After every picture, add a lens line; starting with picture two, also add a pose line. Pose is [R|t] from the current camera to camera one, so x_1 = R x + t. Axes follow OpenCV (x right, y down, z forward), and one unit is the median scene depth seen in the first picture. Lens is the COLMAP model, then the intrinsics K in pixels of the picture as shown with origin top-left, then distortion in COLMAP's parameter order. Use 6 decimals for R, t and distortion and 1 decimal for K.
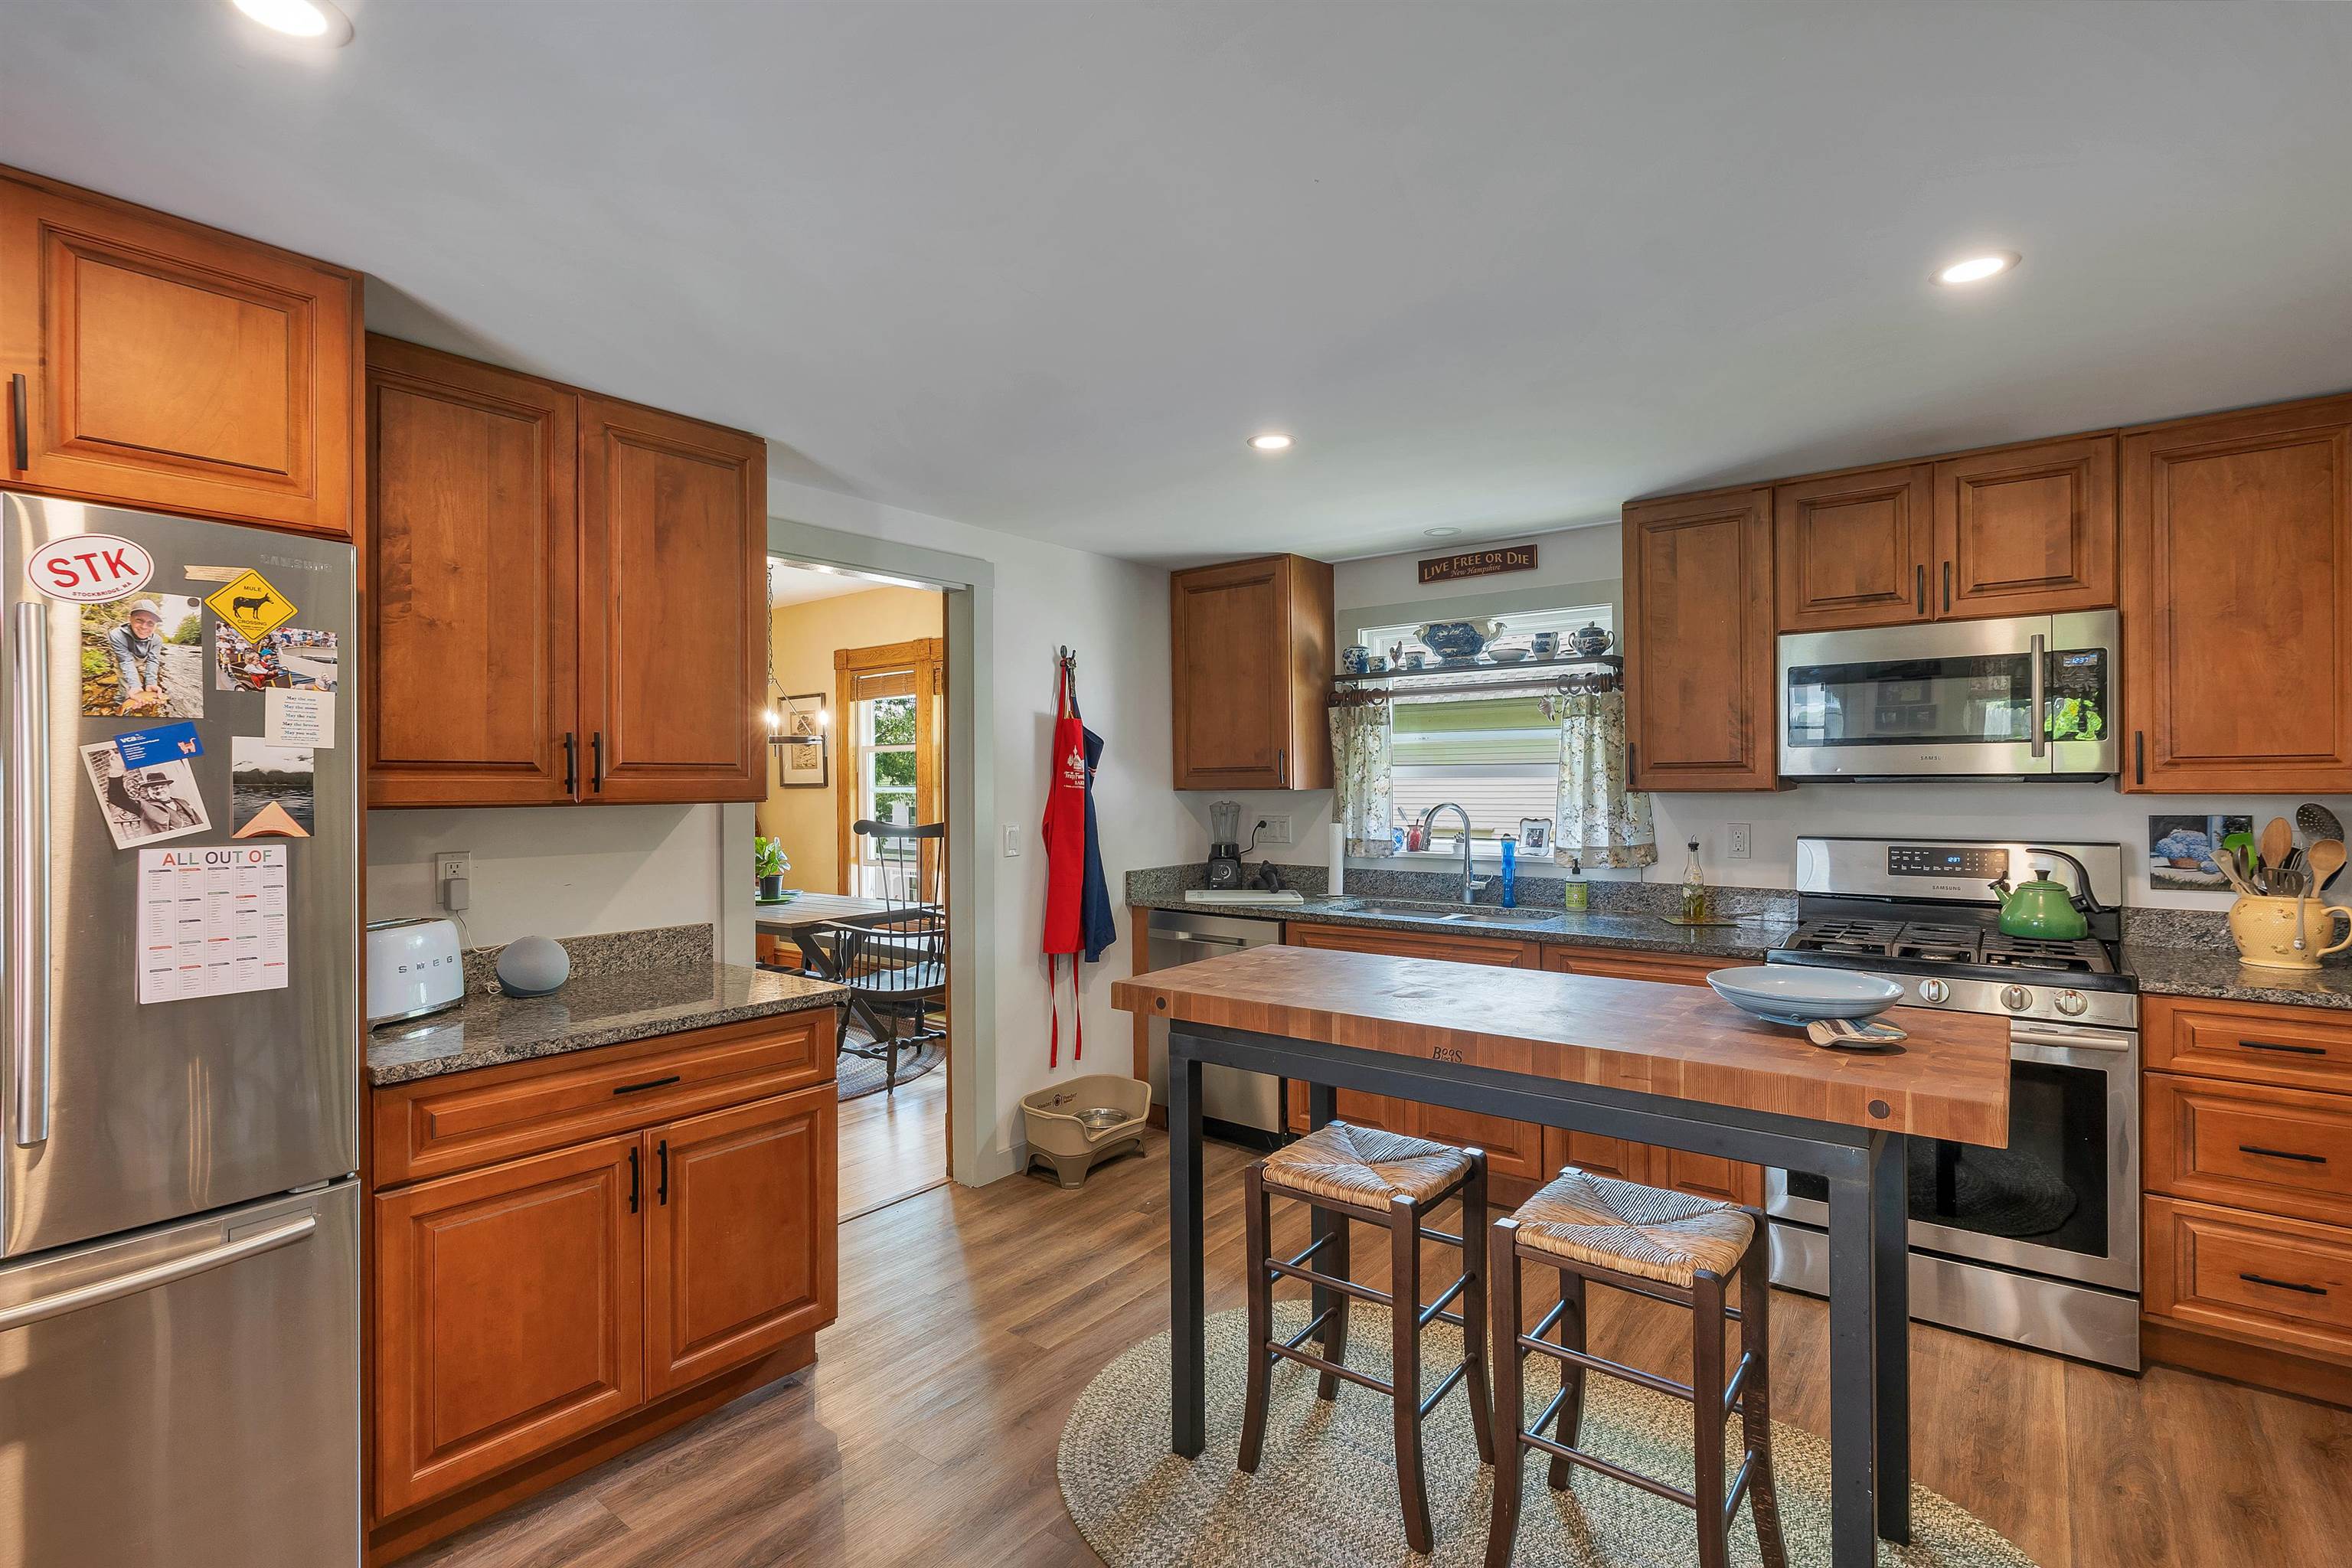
lens RADIAL K [[1094.6, 0, 1168.1], [0, 1094.6, 784.3], [0, 0, 1]] dist [0.000090, 0.000580]
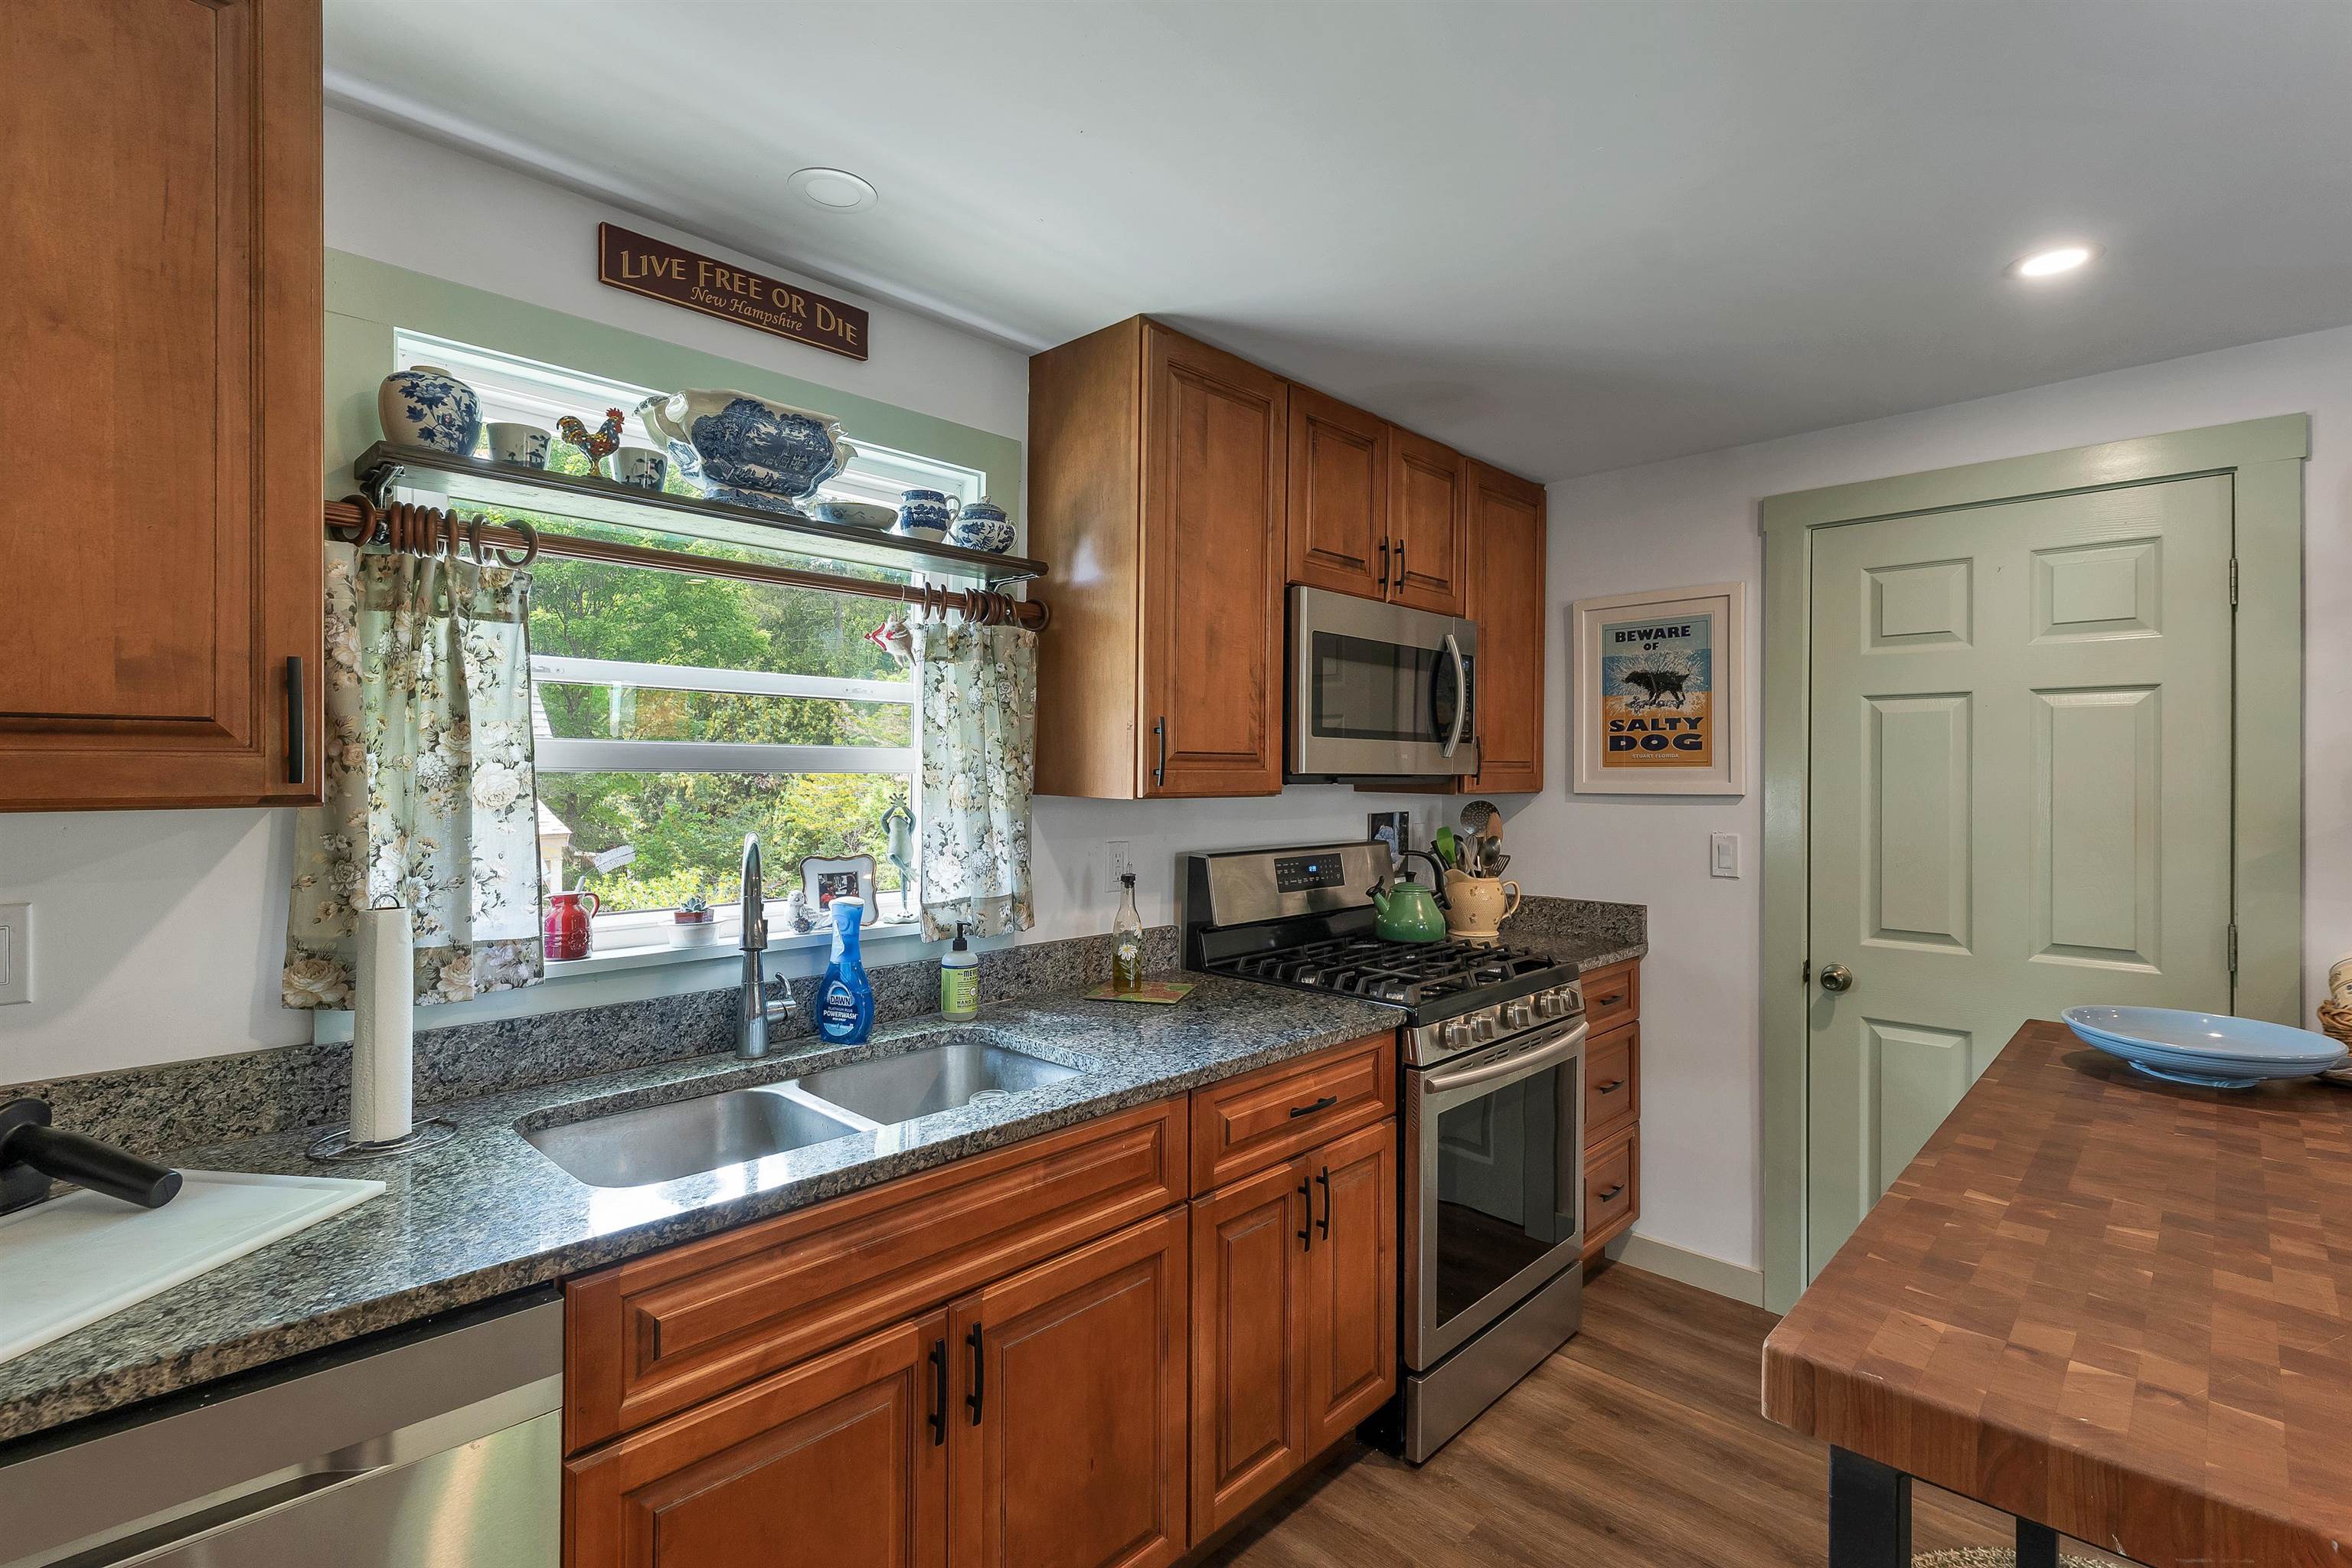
lens RADIAL K [[1094.6, 0, 1174.0], [0, 1094.6, 779.0], [0, 0, 1]] dist [0.000090, 0.000580]
pose [[0.097898, 0.004730, 0.995185, -0.211264], [-0.001078, 0.999989, -0.004647, -0.000788], [-0.995196, -0.000618, 0.097902, 1.108523]]
